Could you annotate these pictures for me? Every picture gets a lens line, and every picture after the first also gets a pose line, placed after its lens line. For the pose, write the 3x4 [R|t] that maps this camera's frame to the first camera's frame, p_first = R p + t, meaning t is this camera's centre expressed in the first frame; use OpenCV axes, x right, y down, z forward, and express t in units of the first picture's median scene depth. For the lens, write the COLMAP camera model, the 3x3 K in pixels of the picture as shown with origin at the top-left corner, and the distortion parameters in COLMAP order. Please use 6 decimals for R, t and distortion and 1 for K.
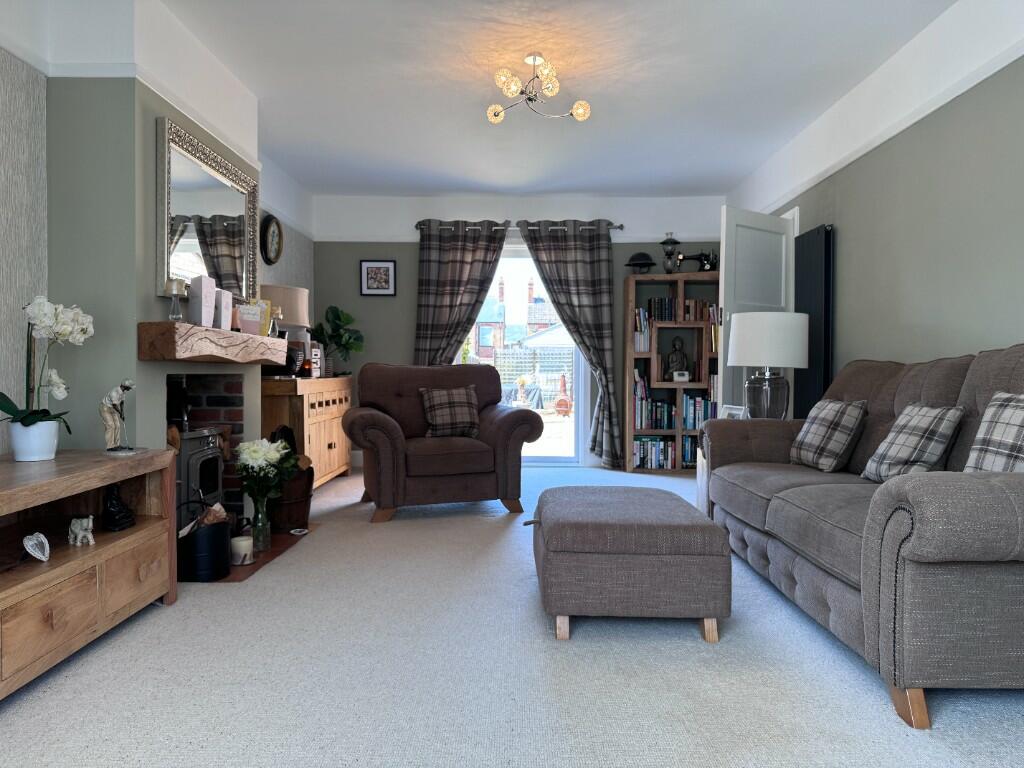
lens RADIAL K [[715.0, 0, 515.6], [0, 715.0, 384.4], [0, 0, 1]] dist [0.089771, -0.116238]
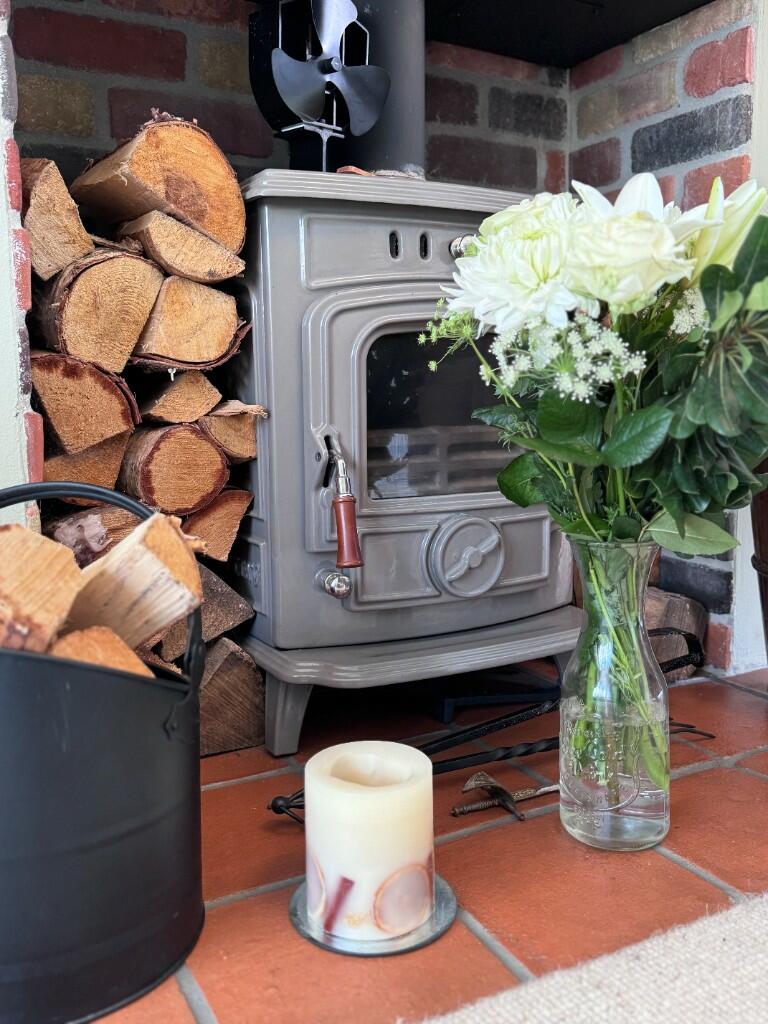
lens RADIAL K [[899.5, 0, 388.3], [0, 899.5, 525.2], [0, 0, 1]] dist [0.046935, -0.009626]
pose [[0.499643, 0.122552, -0.857518, -0.169895], [-0.006977, 0.990479, 0.137489, 0.106504], [0.866203, -0.062713, 0.495741, 0.731341]]
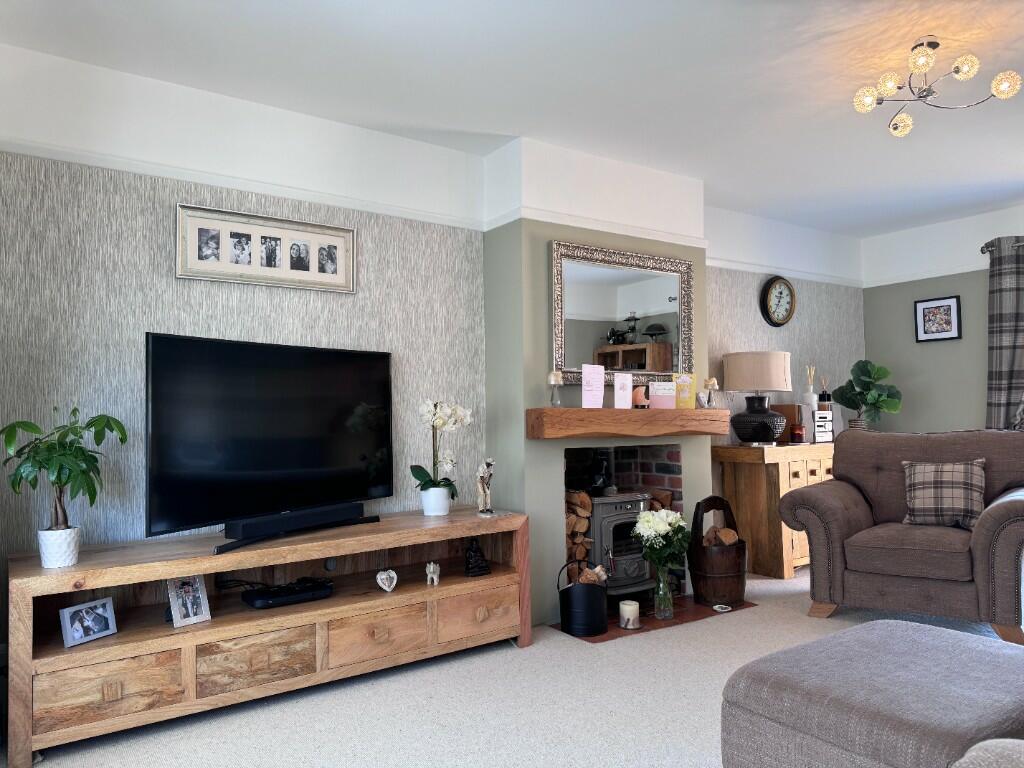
lens RADIAL K [[715.0, 0, 515.6], [0, 715.0, 384.4], [0, 0, 1]] dist [0.089771, -0.116238]
pose [[0.578968, -0.046723, -0.814010, 0.331796], [0.000719, 0.998386, -0.056794, -0.040585], [0.815350, 0.032296, 0.578067, 0.187402]]
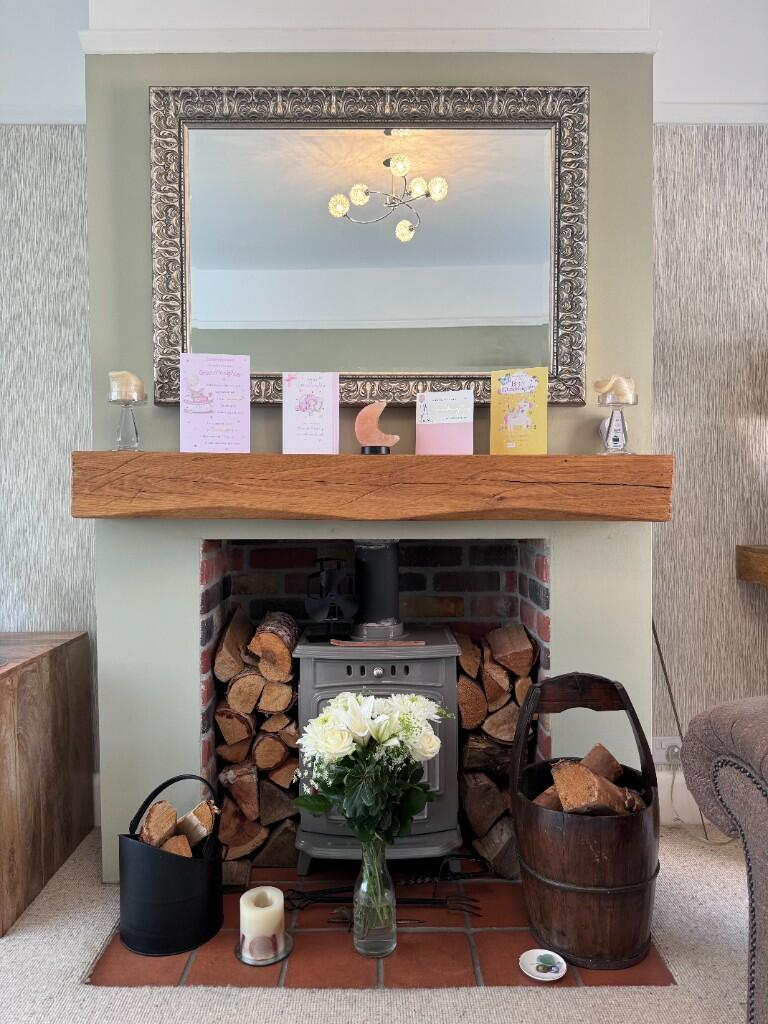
lens RADIAL K [[733.4, 0, 384.0], [0, 733.4, 512.0], [0, 0, 1]] dist [0.013993, -0.001620]
pose [[0.020332, 0.024975, -0.999481, 0.076767], [-0.009084, 0.999651, 0.024794, -0.040466], [0.999752, 0.008576, 0.020552, 0.859719]]
